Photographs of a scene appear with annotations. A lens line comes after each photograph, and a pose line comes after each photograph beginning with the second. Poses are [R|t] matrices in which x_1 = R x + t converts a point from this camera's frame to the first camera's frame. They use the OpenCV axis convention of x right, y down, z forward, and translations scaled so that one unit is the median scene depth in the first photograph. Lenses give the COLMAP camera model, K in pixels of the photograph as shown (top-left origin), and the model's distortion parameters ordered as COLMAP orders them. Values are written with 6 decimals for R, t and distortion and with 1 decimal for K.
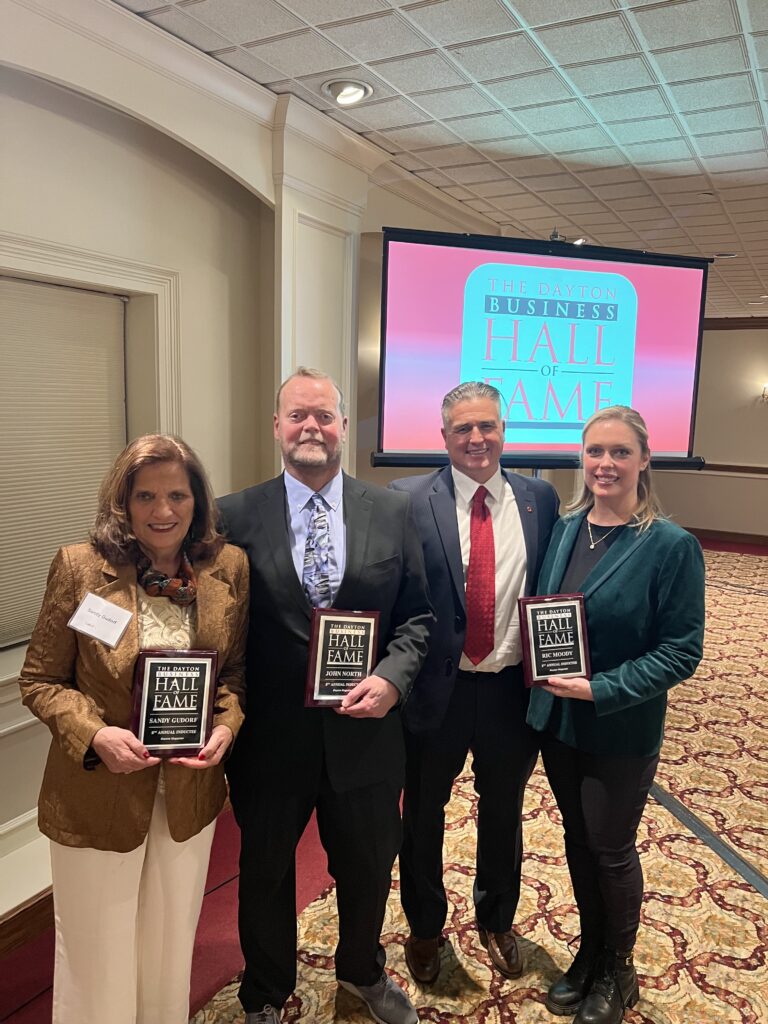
lens RADIAL K [[780.3, 0, 400.1], [0, 780.3, 522.1], [0, 0, 1]] dist [0.010663, -0.001067]
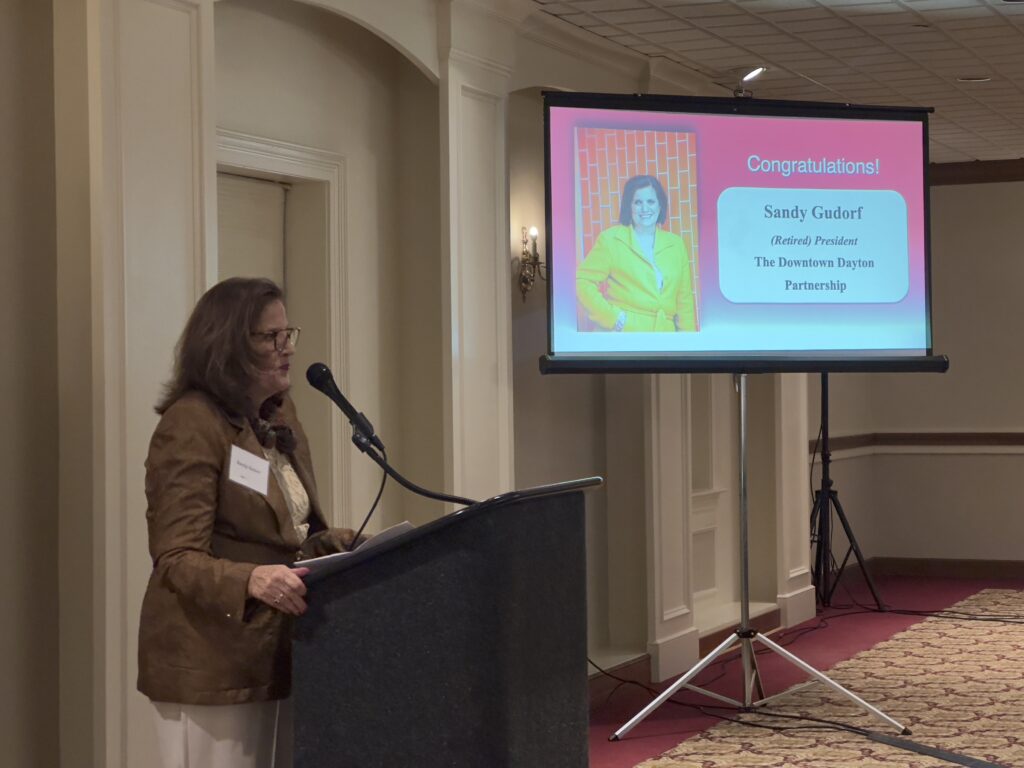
lens RADIAL K [[2296.5, 0, 509.5], [0, 2296.5, 365.0], [0, 0, 1]] dist [0.153172, -0.232508]
pose [[0.991606, -0.040818, 0.122688, -0.374231], [0.060364, 0.985254, -0.160093, 0.311005], [-0.114344, 0.166155, 0.979448, -1.385038]]
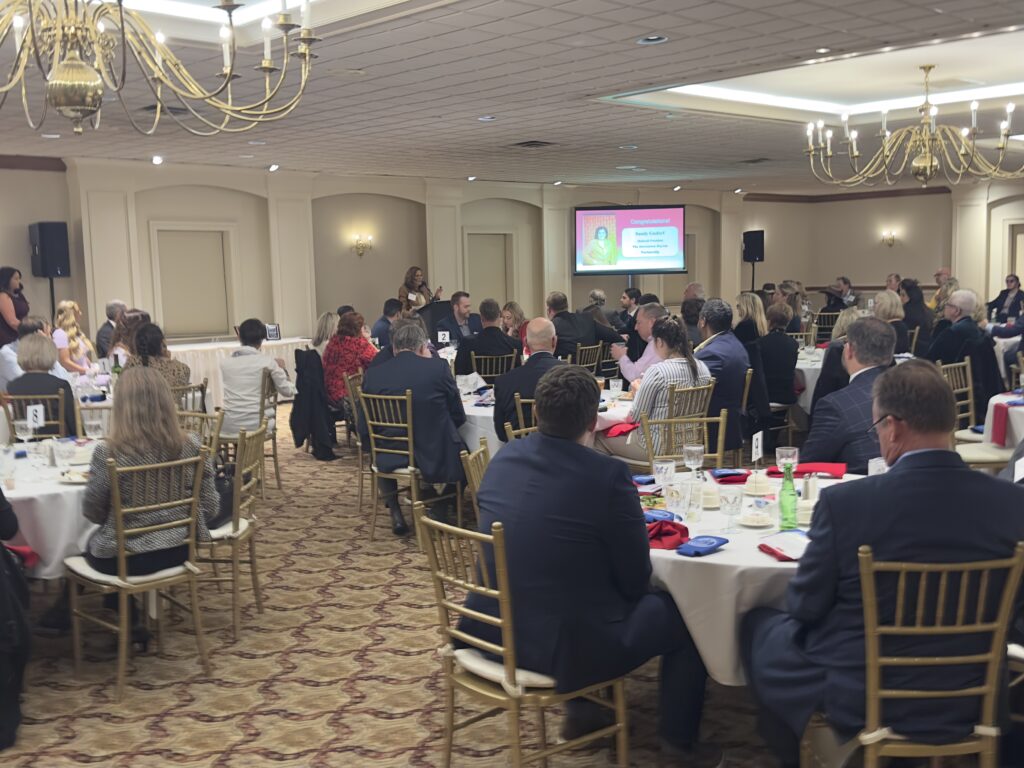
lens RADIAL K [[1251.4, 0, 512.0], [0, 1251.4, 384.0], [0, 0, 1]] dist [0.002367, 0.002296]
pose [[0.942858, -0.023568, -0.332361, 1.560333], [0.002205, 0.997915, -0.064509, 0.776656], [0.333189, 0.060090, 0.940943, -4.336474]]
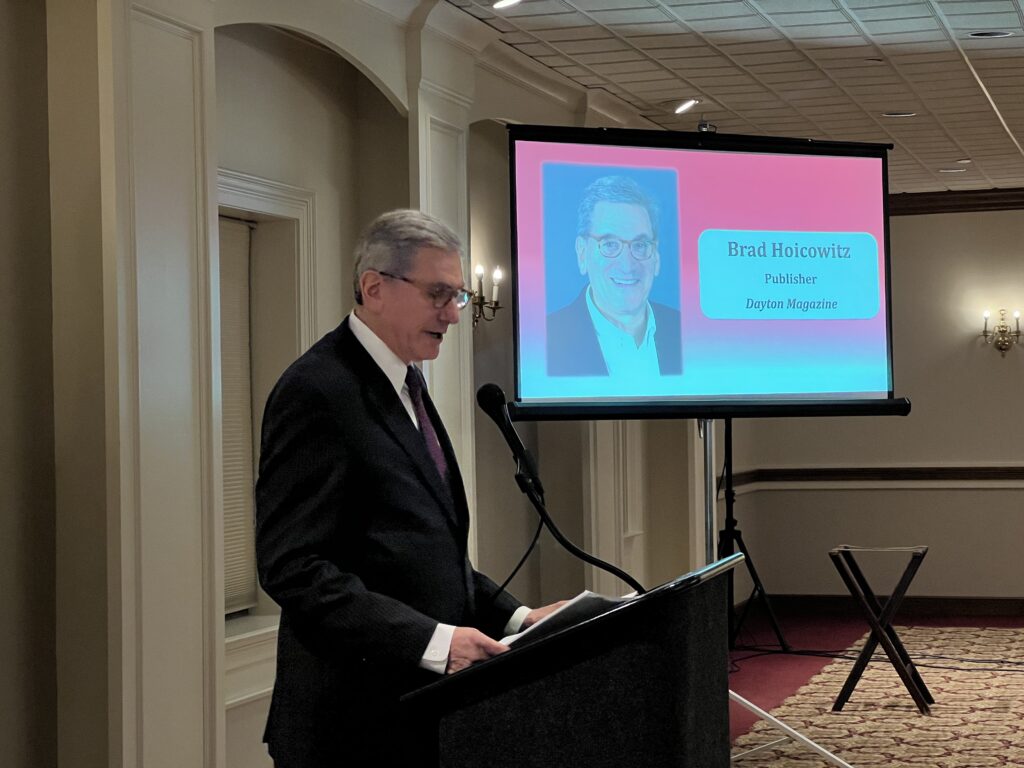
lens RADIAL K [[2288.4, 0, 512.0], [0, 2288.4, 384.0], [0, 0, 1]] dist [0.244031, -1.785765]
pose [[0.974932, -0.044240, 0.218059, -0.544573], [0.079522, 0.984585, -0.155784, 0.255965], [-0.207805, 0.169219, 0.963422, -1.237355]]
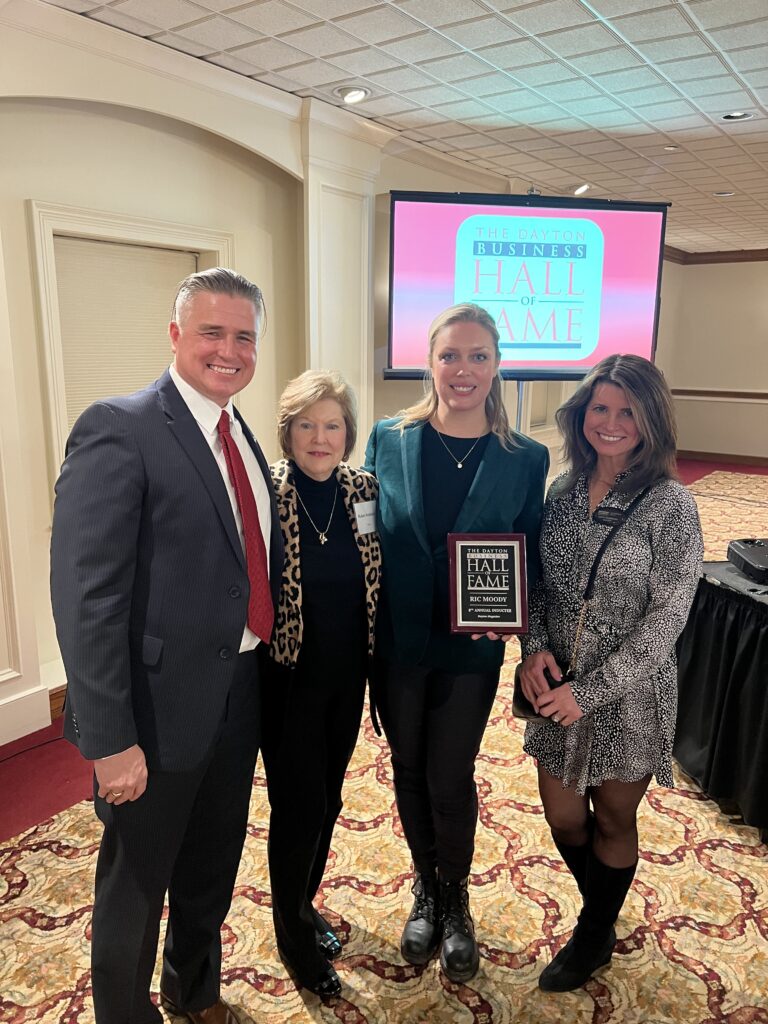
lens RADIAL K [[779.9, 0, 384.0], [0, 779.9, 512.0], [0, 0, 1]] dist [0.003542, 0.001508]
pose [[0.992090, 0.008208, -0.125264, 0.132904], [-0.000930, 0.998313, 0.058047, 0.076428], [0.125529, -0.057471, 0.990424, -0.303838]]
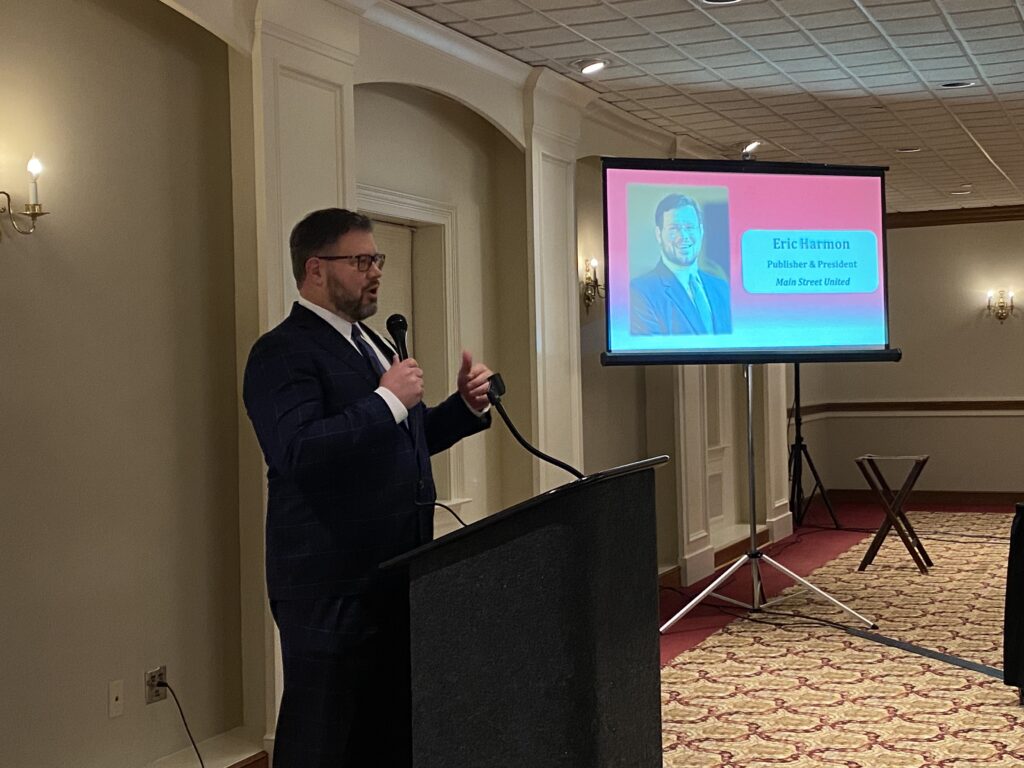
lens RADIAL K [[1473.1, 0, 512.0], [0, 1473.1, 384.0], [0, 0, 1]] dist [0.156131, -0.737417]
pose [[0.995051, -0.052674, 0.084258, -0.351610], [0.064495, 0.987419, -0.144373, 0.255015], [-0.075593, 0.149093, 0.985929, -1.075717]]
